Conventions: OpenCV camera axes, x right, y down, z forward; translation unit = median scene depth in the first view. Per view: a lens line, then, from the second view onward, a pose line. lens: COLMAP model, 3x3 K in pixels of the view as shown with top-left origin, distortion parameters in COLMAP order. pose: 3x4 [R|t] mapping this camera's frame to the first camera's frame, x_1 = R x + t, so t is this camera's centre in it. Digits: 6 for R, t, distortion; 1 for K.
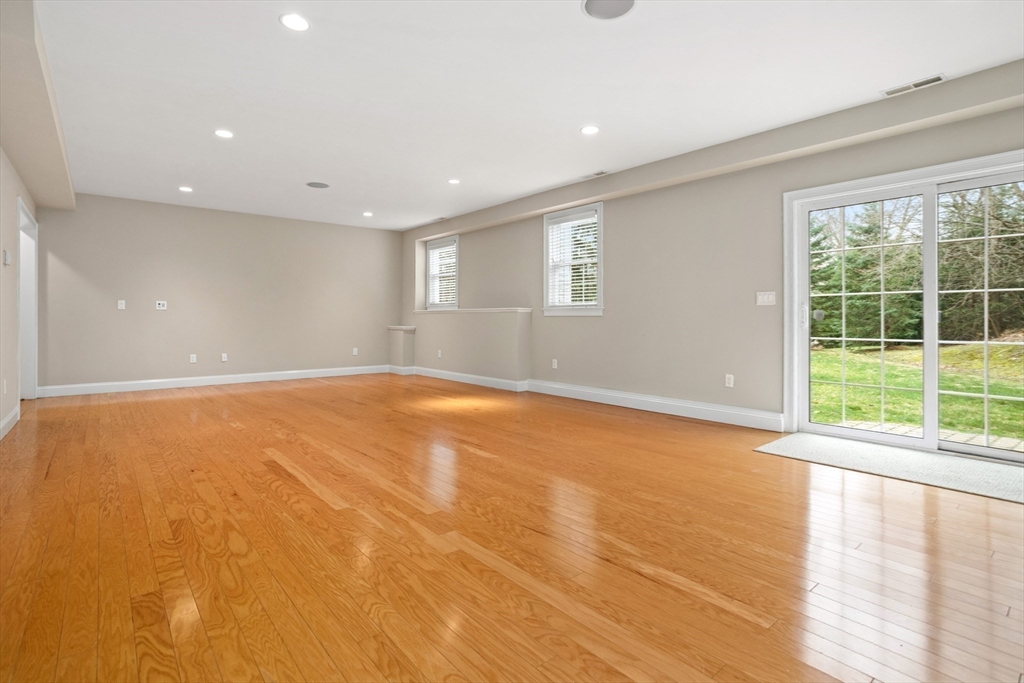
lens RADIAL K [[507.6, 0, 513.5], [0, 507.6, 310.8], [0, 0, 1]] dist [-0.004947, 0.000501]
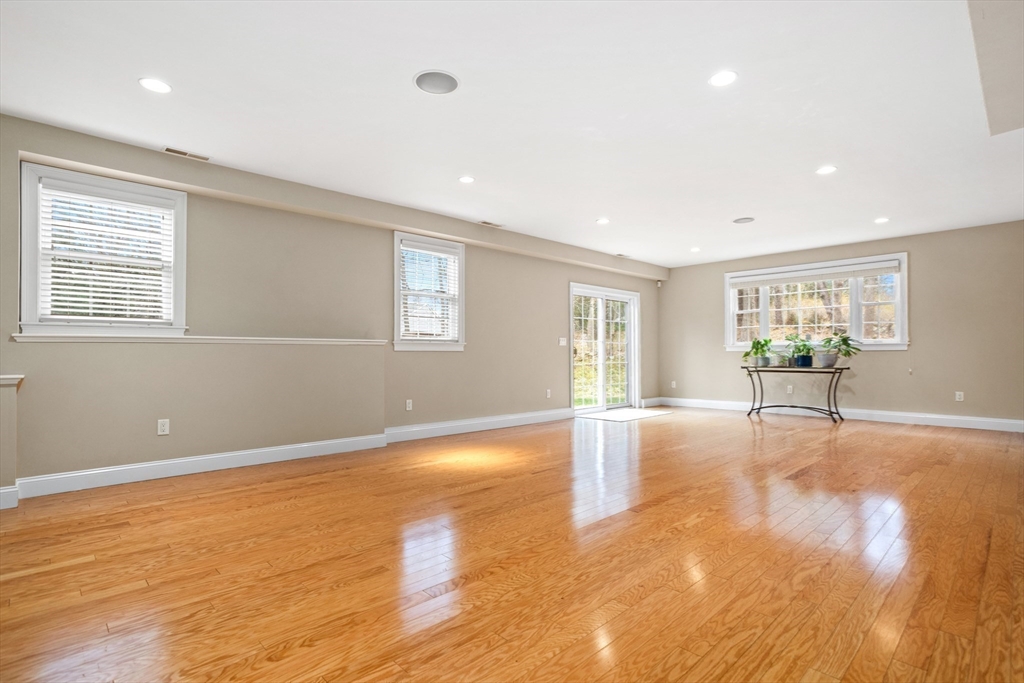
lens RADIAL K [[507.6, 0, 512.2], [0, 507.6, 349.5], [0, 0, 1]] dist [-0.004947, 0.000501]
pose [[-0.065091, 0.027916, 0.997489, -0.806460], [0.003791, 0.999608, -0.027728, 0.032909], [-0.997872, 0.001977, -0.065172, 0.870585]]
